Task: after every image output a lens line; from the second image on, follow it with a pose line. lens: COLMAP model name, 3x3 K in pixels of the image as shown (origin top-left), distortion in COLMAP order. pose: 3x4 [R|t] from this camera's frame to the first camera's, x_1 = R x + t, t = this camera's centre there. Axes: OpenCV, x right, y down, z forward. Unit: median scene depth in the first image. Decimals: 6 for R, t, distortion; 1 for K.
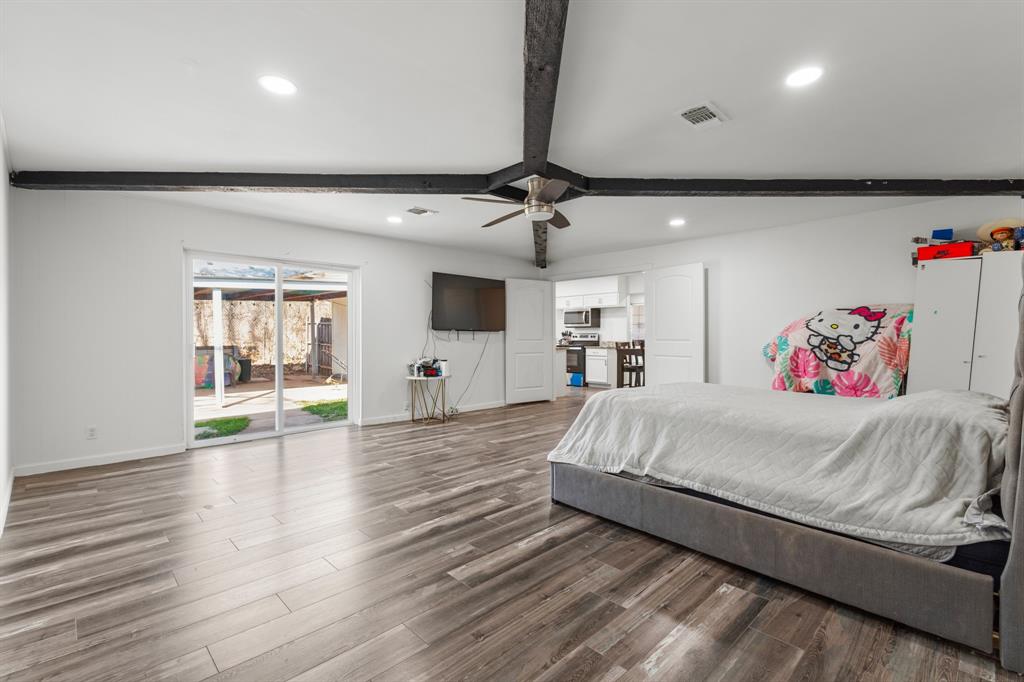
lens RADIAL K [[466.2, 0, 513.7], [0, 466.2, 338.0], [0, 0, 1]] dist [0.001534, -0.000164]
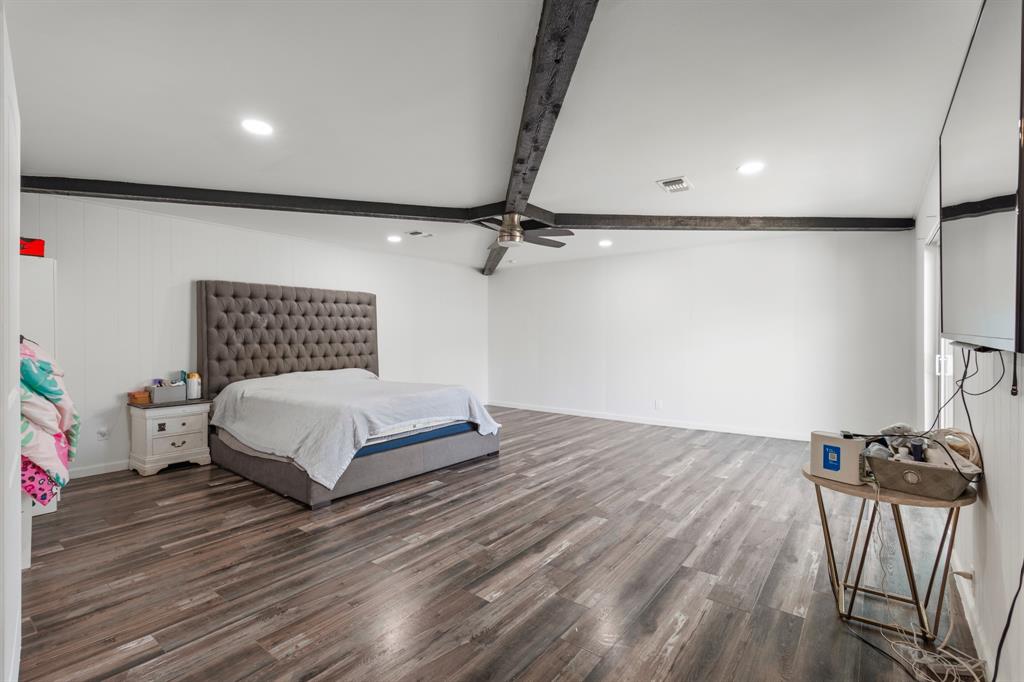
lens RADIAL K [[466.2, 0, 511.2], [0, 466.2, 337.1], [0, 0, 1]] dist [0.001534, -0.000164]
pose [[-0.990237, -0.001915, -0.139380, 0.202124], [-0.004505, 0.999823, 0.018267, -0.044187], [0.139321, 0.018717, -0.990070, 2.000076]]
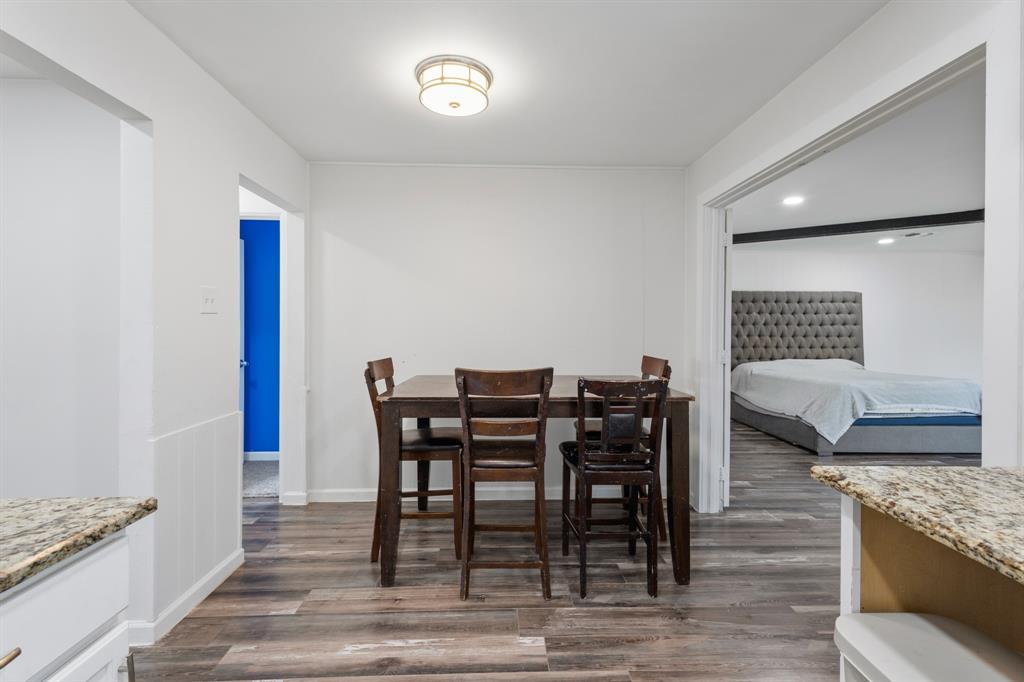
lens RADIAL K [[466.2, 0, 511.8], [0, 466.2, 335.2], [0, 0, 1]] dist [0.001534, -0.000164]
pose [[-0.735054, -0.011390, 0.677913, 0.223222], [0.006078, 0.999708, 0.023387, -0.051187], [-0.677982, 0.021311, -0.734770, 2.785858]]
